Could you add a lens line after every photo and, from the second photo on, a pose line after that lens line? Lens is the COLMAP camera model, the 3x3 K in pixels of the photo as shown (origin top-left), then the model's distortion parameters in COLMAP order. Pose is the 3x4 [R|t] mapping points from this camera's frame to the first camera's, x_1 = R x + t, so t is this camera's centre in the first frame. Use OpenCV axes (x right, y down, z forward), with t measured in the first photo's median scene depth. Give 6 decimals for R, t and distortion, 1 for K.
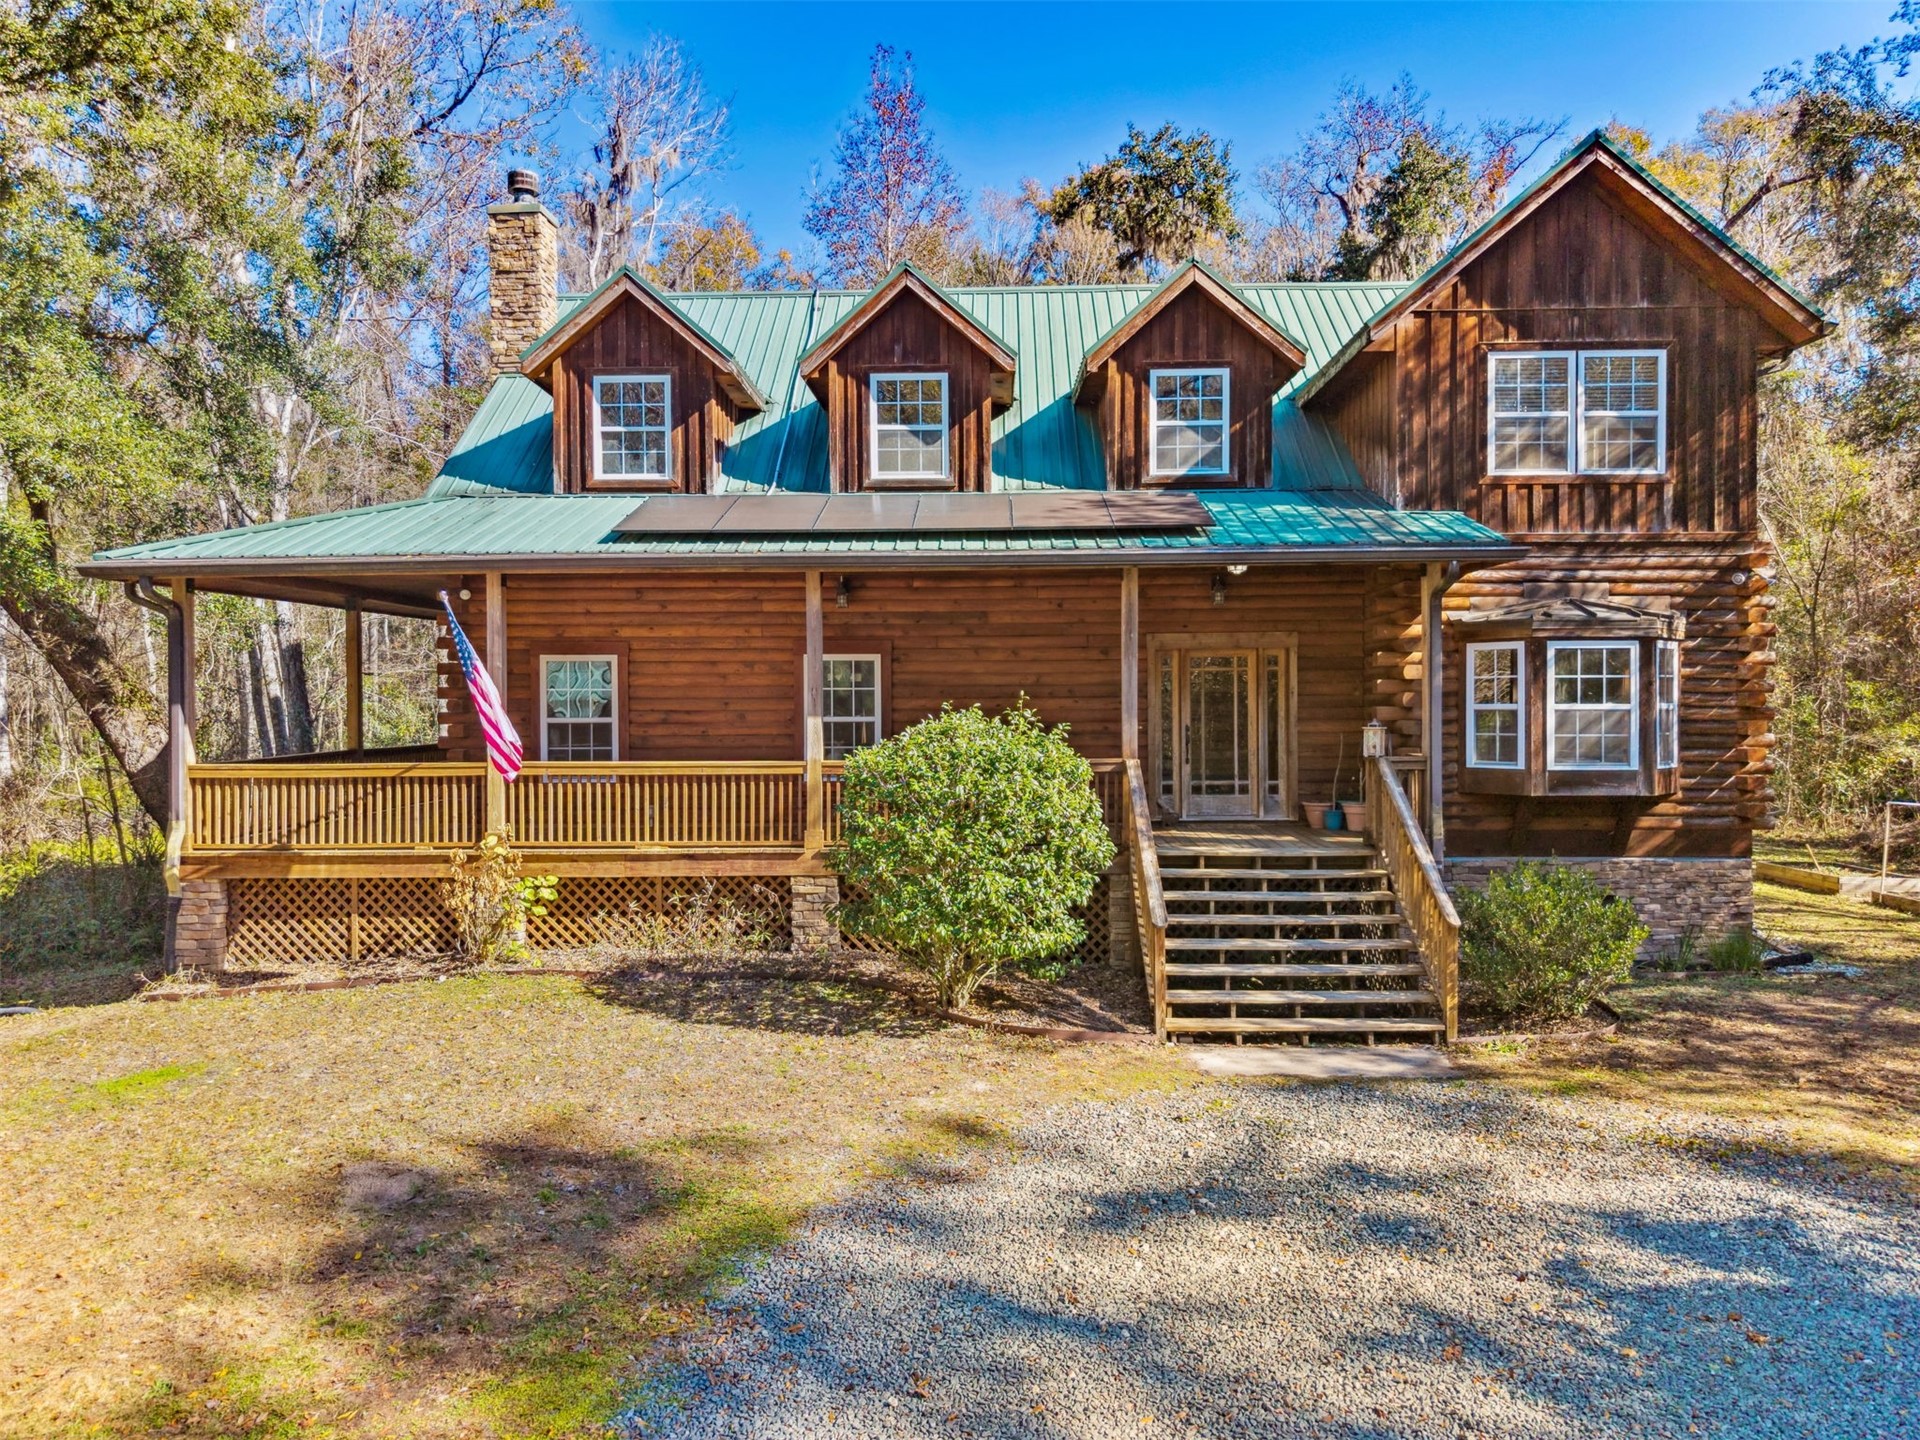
lens RADIAL K [[1300.2, 0, 974.4], [0, 1300.2, 715.0], [0, 0, 1]] dist [0.033758, -0.031495]
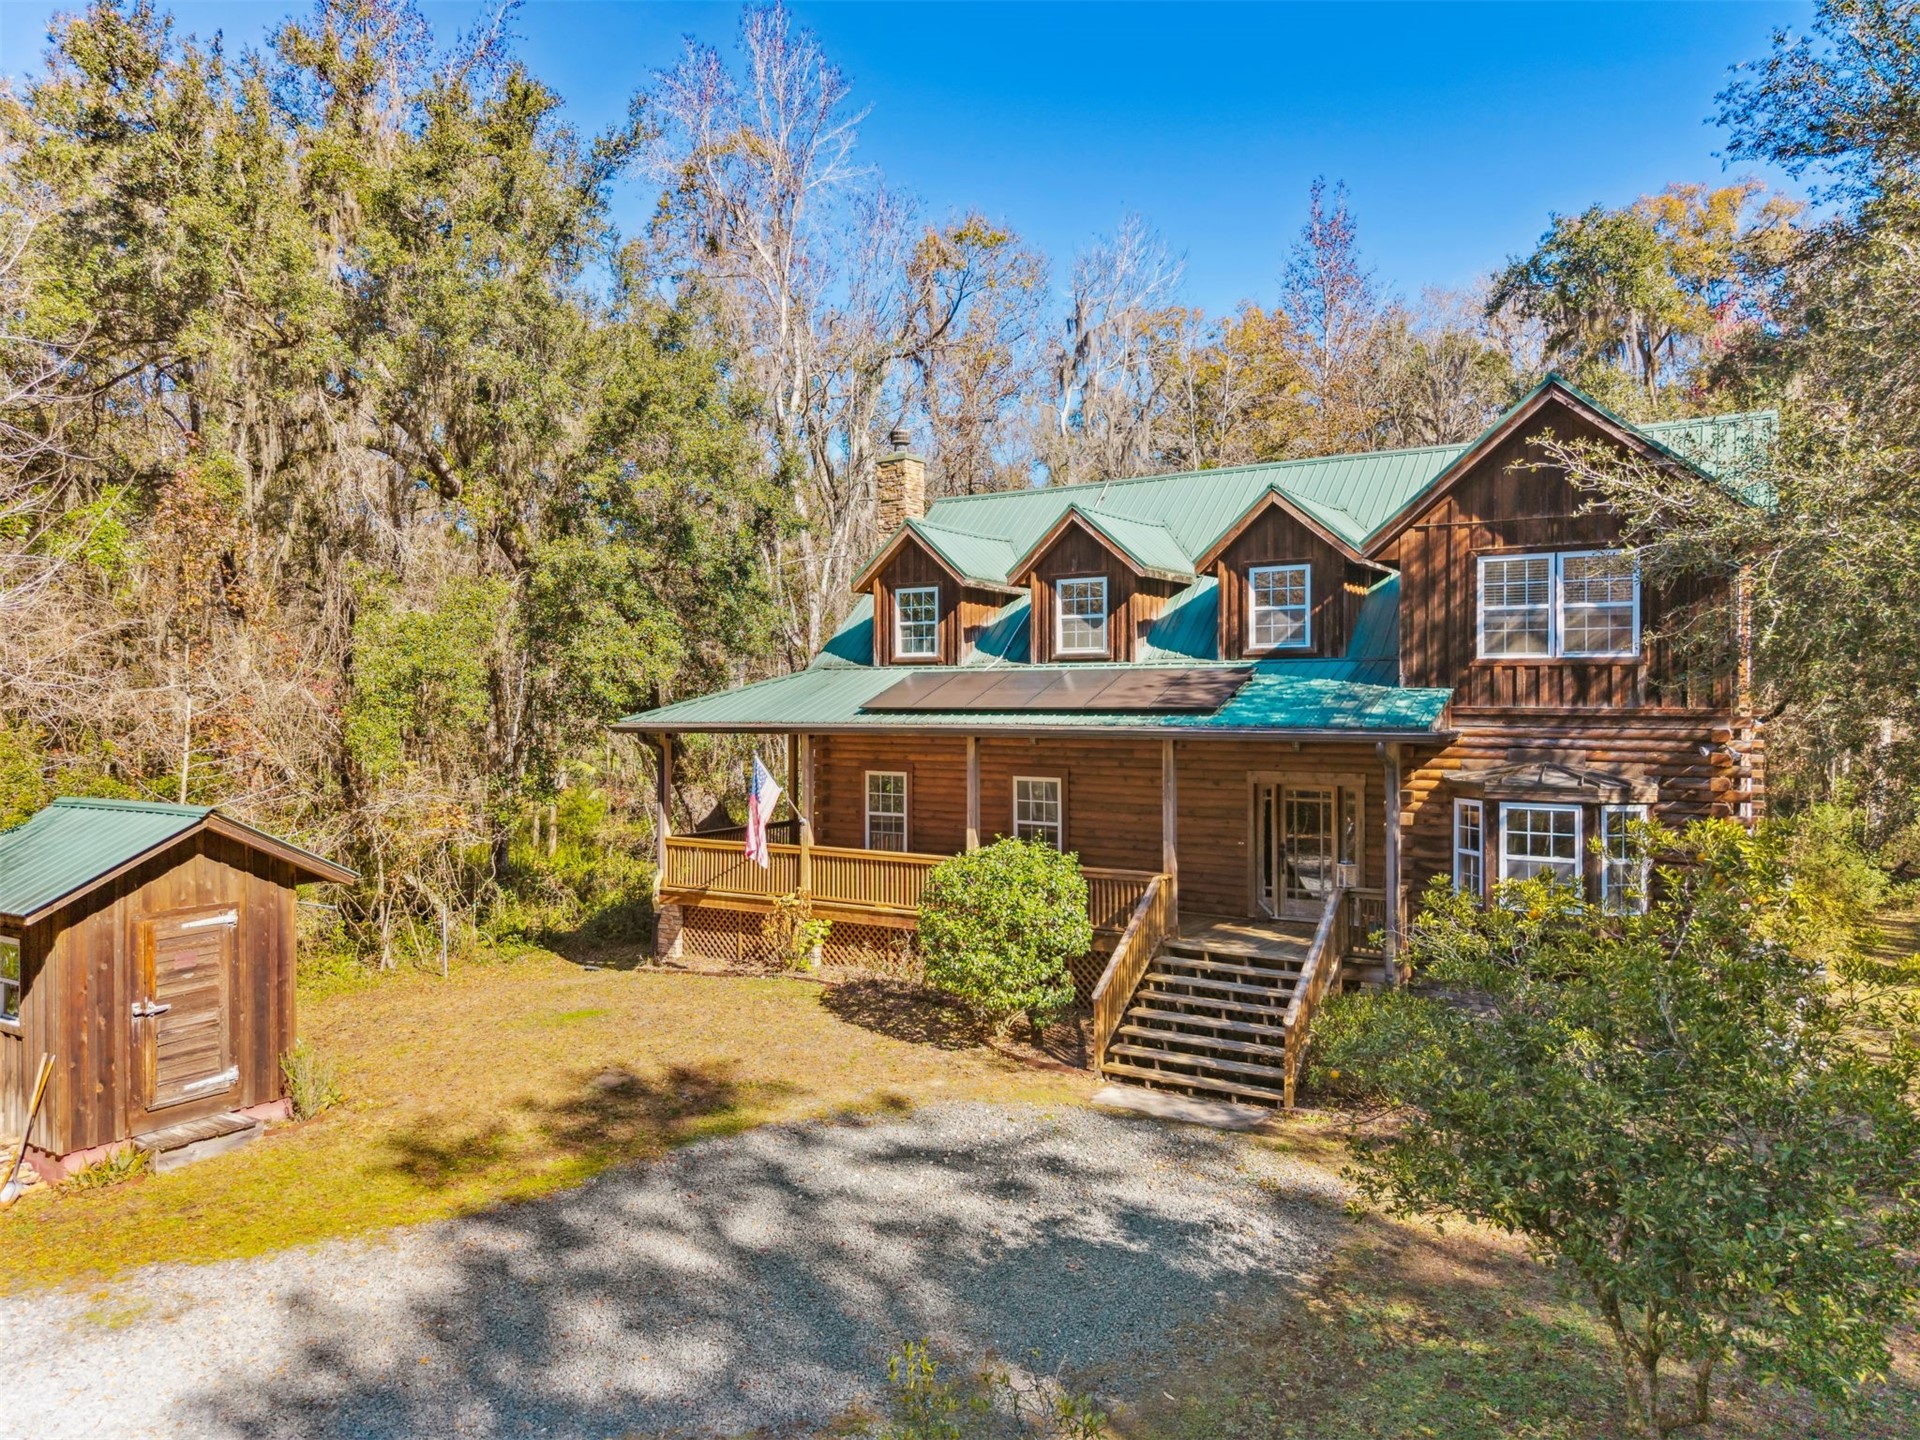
lens RADIAL K [[1300.2, 0, 958.7], [0, 1300.2, 720.0], [0, 0, 1]] dist [0.033758, -0.031495]
pose [[0.857863, 0.012774, -0.513720, 0.603889], [-0.011903, 0.999917, 0.004988, -0.127552], [0.513740, 0.001836, 0.857944, -0.281119]]
